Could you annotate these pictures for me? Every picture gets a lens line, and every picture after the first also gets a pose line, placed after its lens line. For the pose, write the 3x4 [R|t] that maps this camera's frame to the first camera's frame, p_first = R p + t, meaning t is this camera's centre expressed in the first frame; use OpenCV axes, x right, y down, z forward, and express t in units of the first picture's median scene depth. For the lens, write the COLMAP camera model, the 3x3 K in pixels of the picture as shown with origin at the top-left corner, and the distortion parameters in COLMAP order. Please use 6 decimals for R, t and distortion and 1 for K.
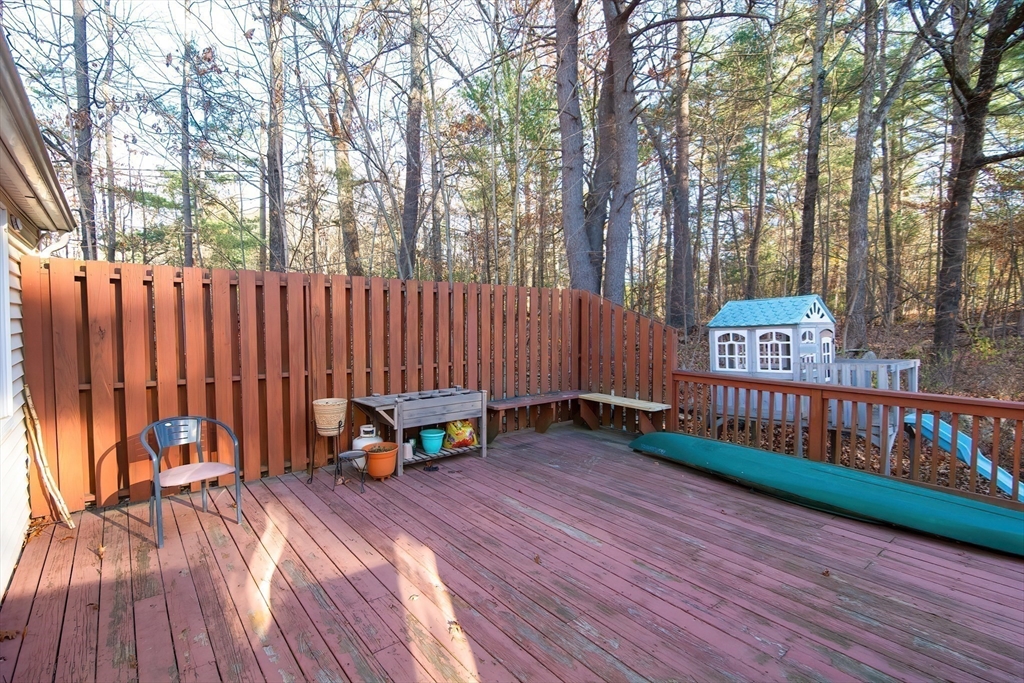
lens RADIAL K [[501.3, 0, 509.9], [0, 501.3, 337.0], [0, 0, 1]] dist [-0.001669, -0.002667]
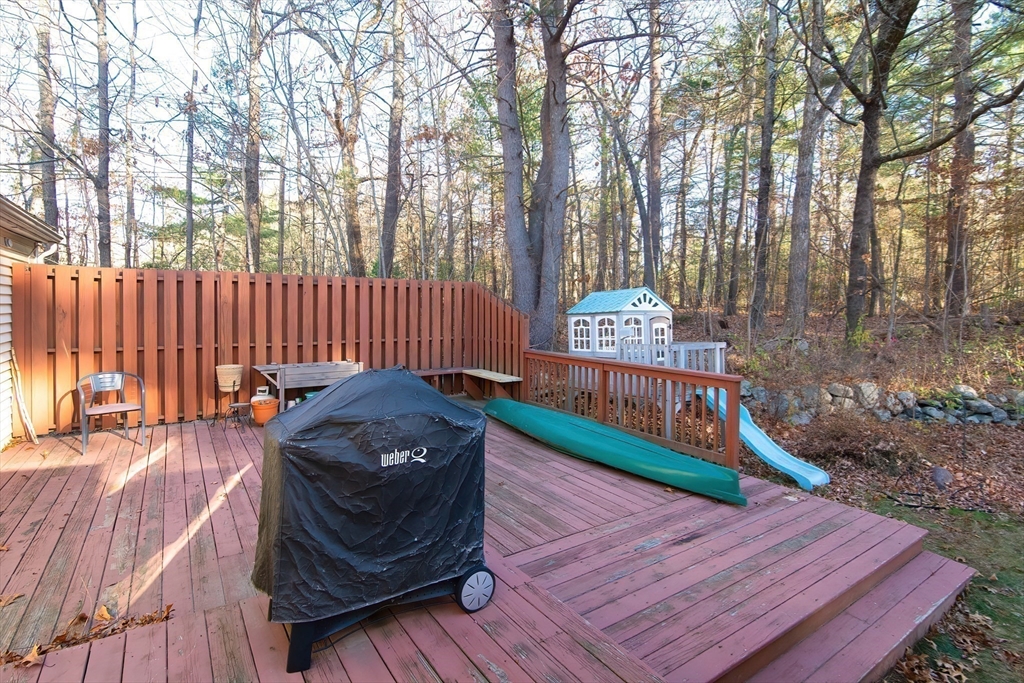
lens RADIAL K [[501.3, 0, 486.0], [0, 501.3, 310.7], [0, 0, 1]] dist [-0.001669, -0.002667]
pose [[0.995380, 0.005515, -0.095853, 0.371501], [-0.008348, 0.999539, -0.029178, 0.009941], [0.095647, 0.029843, 0.994968, -0.228007]]
